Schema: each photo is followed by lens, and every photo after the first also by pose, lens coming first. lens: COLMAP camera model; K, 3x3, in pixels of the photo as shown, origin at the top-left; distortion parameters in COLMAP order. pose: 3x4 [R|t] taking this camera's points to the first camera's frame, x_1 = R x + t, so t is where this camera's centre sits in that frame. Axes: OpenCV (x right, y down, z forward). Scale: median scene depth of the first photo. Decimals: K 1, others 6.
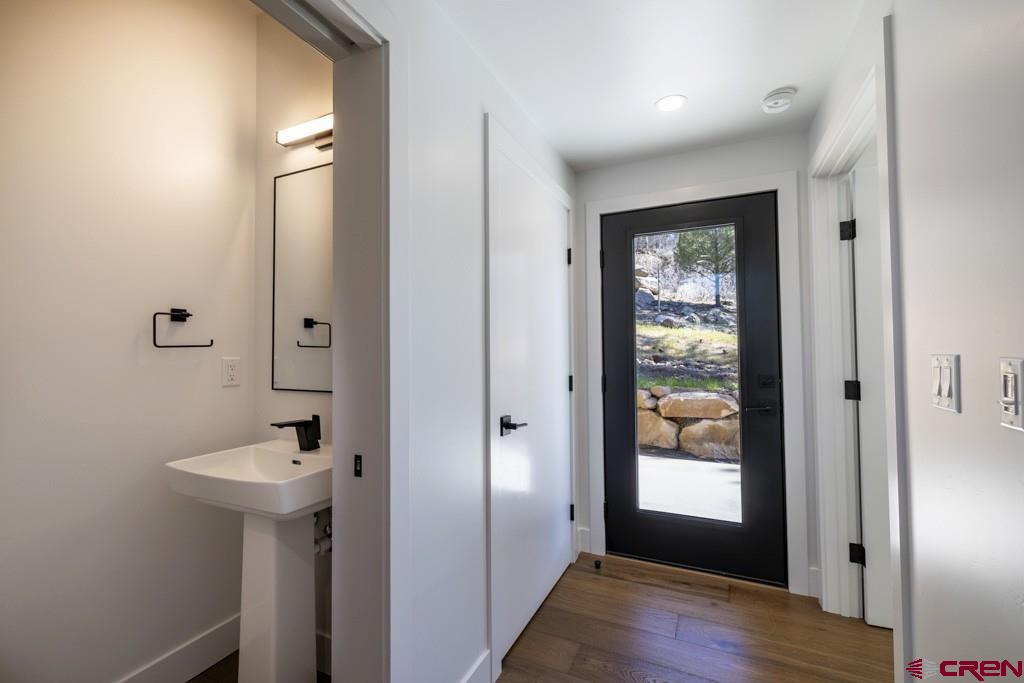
lens RADIAL K [[438.5, 0, 517.0], [0, 438.5, 341.5], [0, 0, 1]] dist [-0.001365, 0.000984]
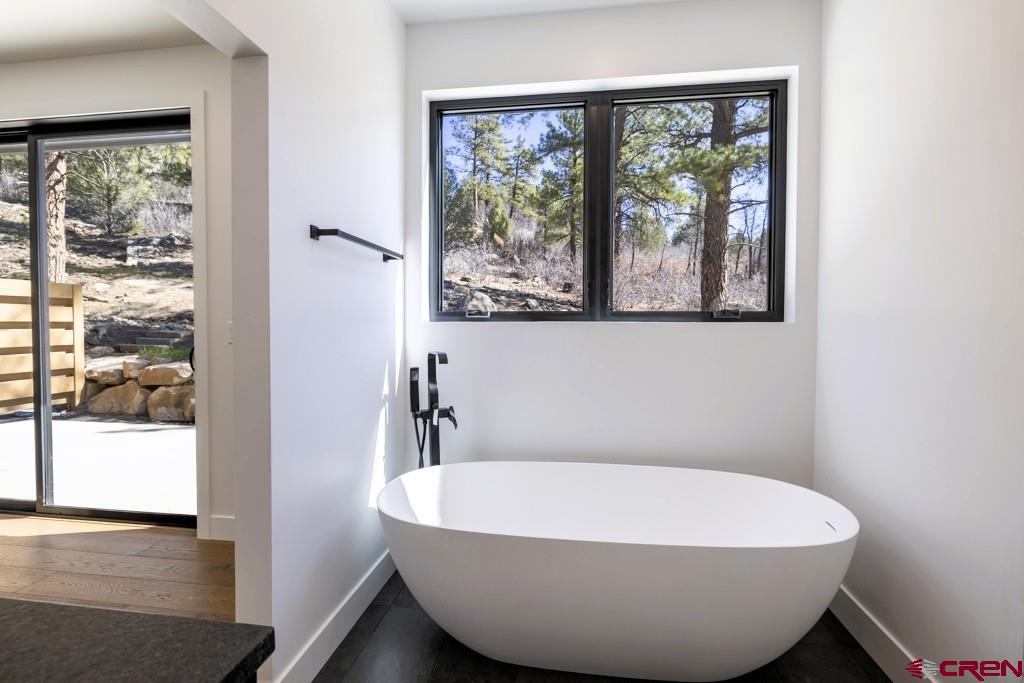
lens RADIAL K [[438.5, 0, 514.8], [0, 438.5, 334.0], [0, 0, 1]] dist [-0.001365, 0.000984]
pose [[0.957967, -0.002261, 0.286869, 0.969079], [-0.010866, 0.998965, 0.044161, -0.011555], [-0.286672, -0.045422, 0.956951, -0.300583]]
